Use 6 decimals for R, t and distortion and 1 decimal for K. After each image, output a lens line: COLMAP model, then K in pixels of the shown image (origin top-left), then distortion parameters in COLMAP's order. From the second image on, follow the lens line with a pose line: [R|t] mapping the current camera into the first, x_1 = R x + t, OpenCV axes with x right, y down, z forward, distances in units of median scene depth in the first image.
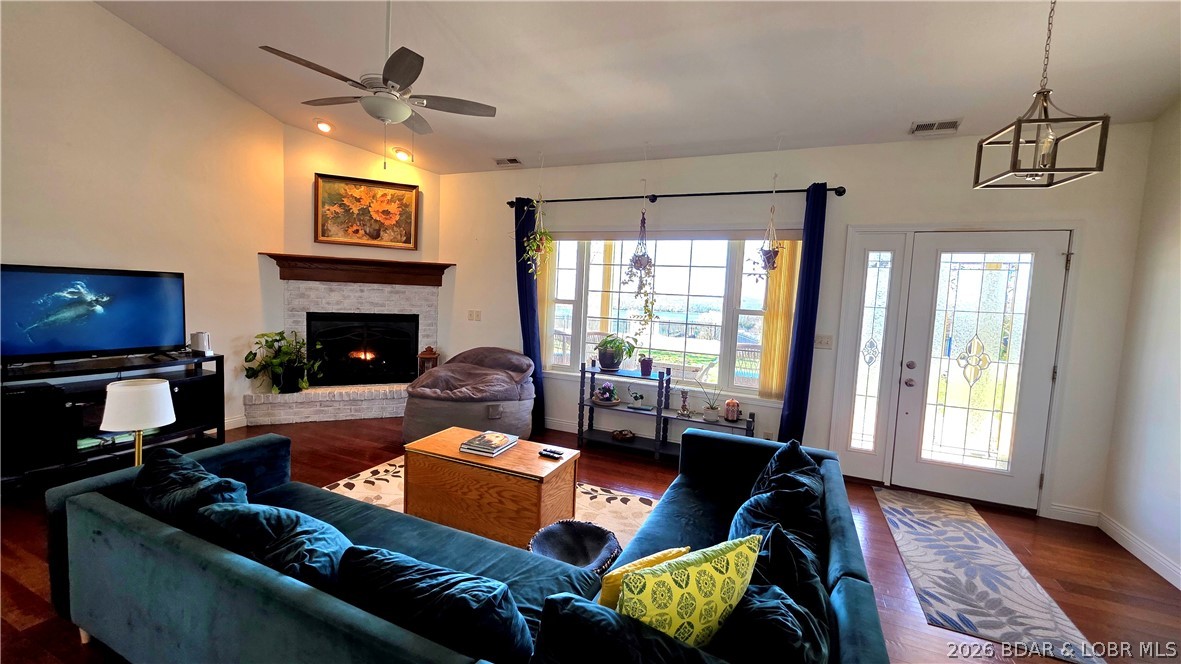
lens RADIAL K [[476.5, 0, 589.3], [0, 476.5, 329.0], [0, 0, 1]] dist [-0.001361, 0.001264]
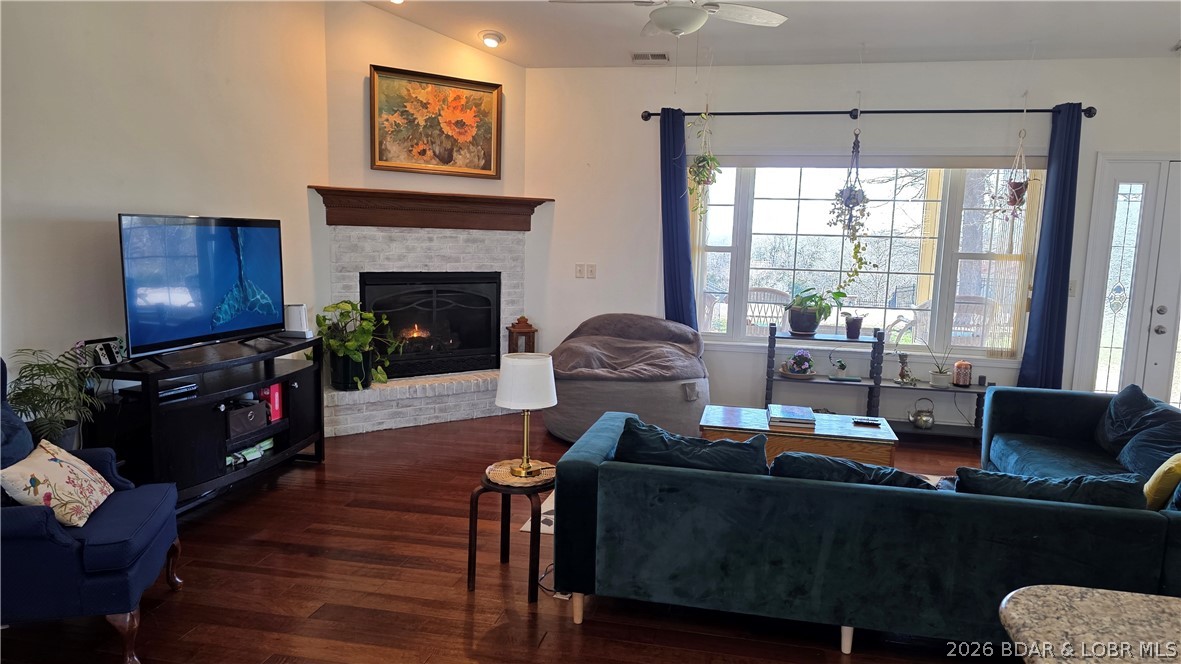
lens RADIAL K [[778.1, 0, 620.6], [0, 778.1, 346.8], [0, 0, 1]] dist [0.032513, -0.008564]
pose [[0.976427, -0.048463, 0.210336, -0.534976], [0.033104, 0.996563, 0.075941, -0.002226], [-0.213293, -0.067188, 0.974675, -0.202545]]
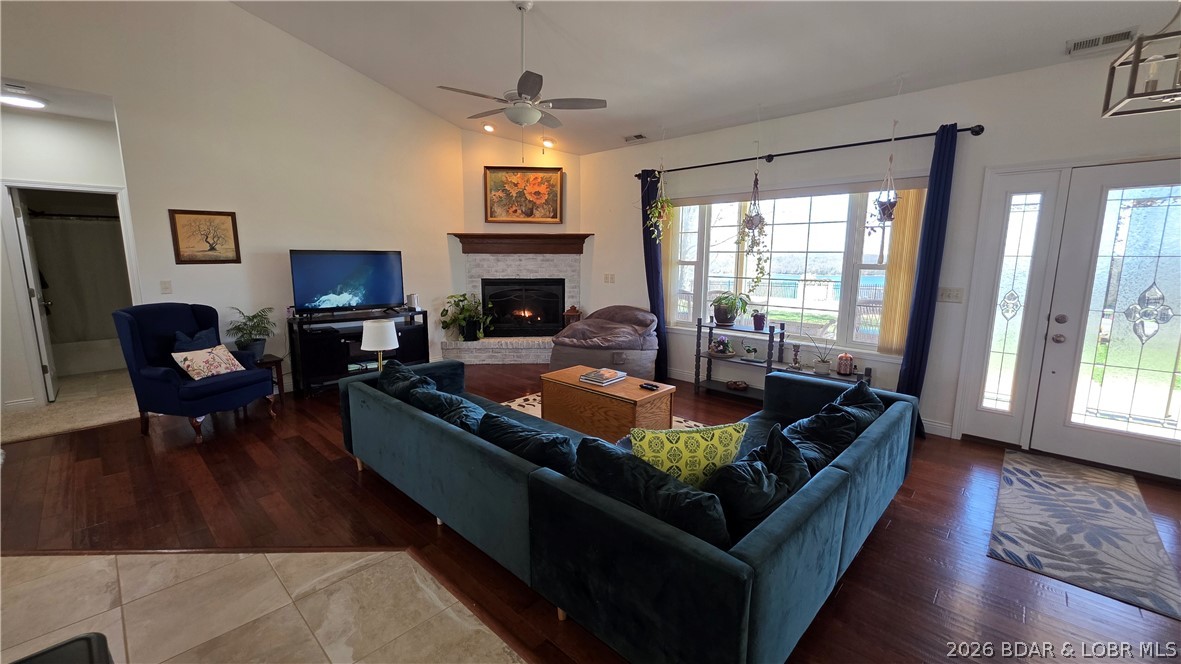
lens RADIAL K [[476.5, 0, 586.2], [0, 476.5, 328.8], [0, 0, 1]] dist [-0.001361, 0.001264]
pose [[0.941535, 0.011561, -0.336718, 0.111847], [0.011208, 0.997783, 0.065599, 0.020679], [0.336729, -0.065538, 0.939318, -0.121517]]
